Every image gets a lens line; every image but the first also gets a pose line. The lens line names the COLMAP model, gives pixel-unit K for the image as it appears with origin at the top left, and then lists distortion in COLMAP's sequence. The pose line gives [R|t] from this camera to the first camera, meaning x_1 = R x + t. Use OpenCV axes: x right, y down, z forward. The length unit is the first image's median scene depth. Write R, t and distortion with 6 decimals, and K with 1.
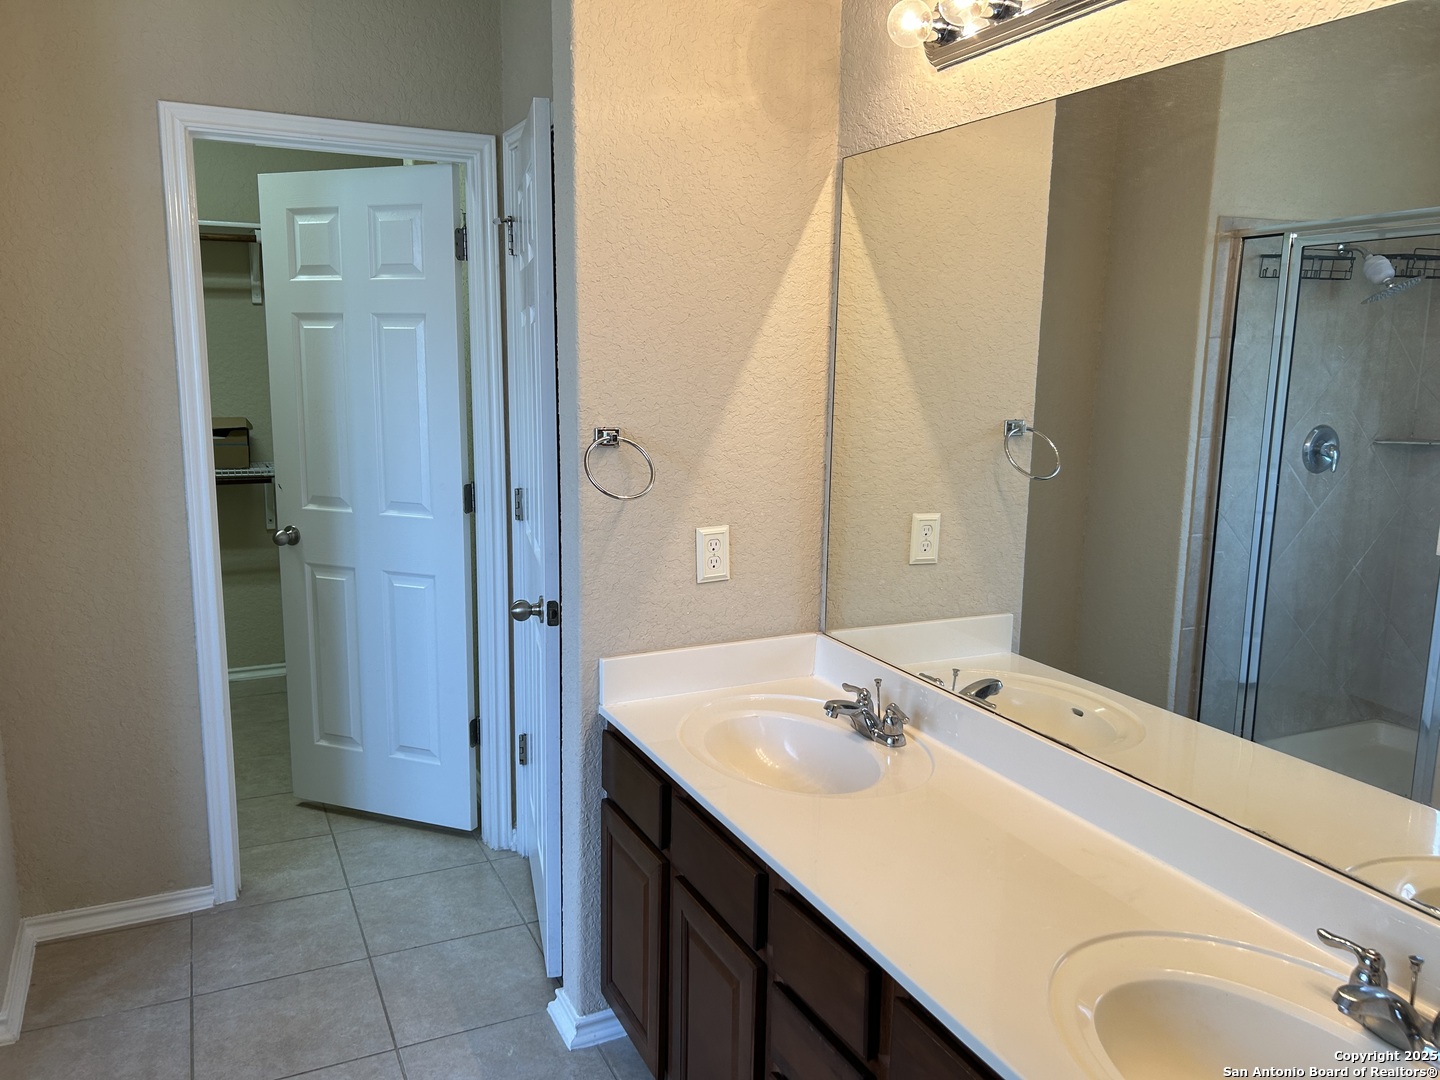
lens RADIAL K [[1083.1, 0, 717.1], [0, 1083.1, 541.3], [0, 0, 1]] dist [0.038772, -0.035241]
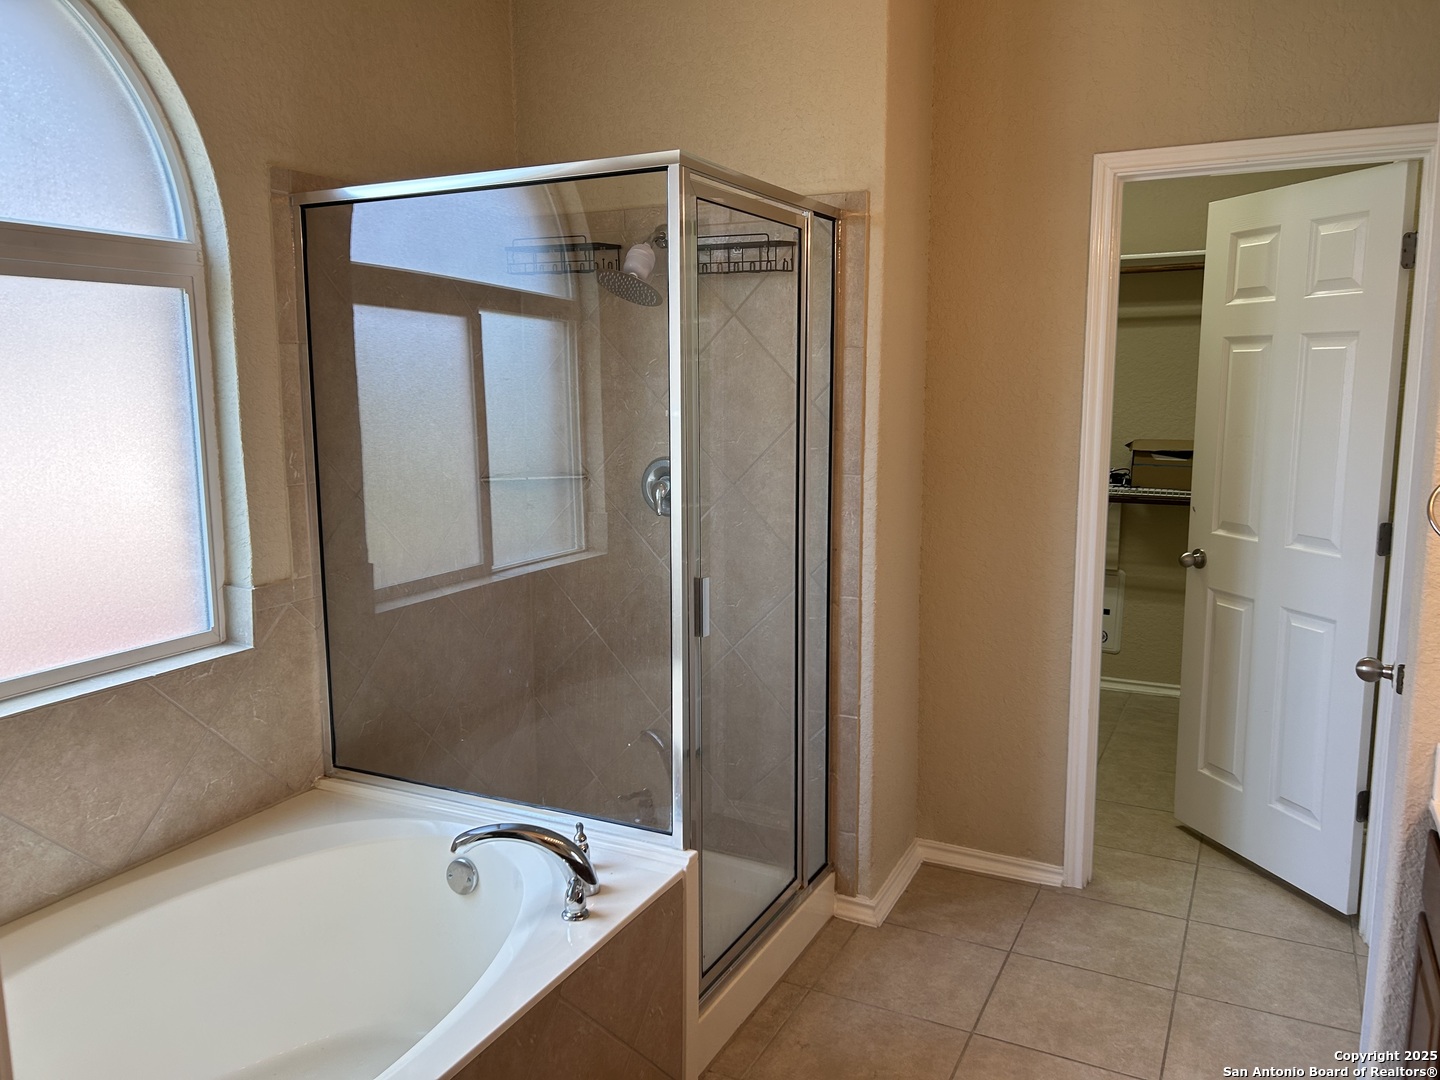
lens RADIAL K [[1083.1, 0, 715.7], [0, 1083.1, 542.7], [0, 0, 1]] dist [0.038772, -0.035241]
pose [[0.611389, 0.106267, -0.784163, 0.140144], [-0.121633, 0.991786, 0.039570, -0.006442], [0.781926, 0.071187, 0.619293, 0.033714]]
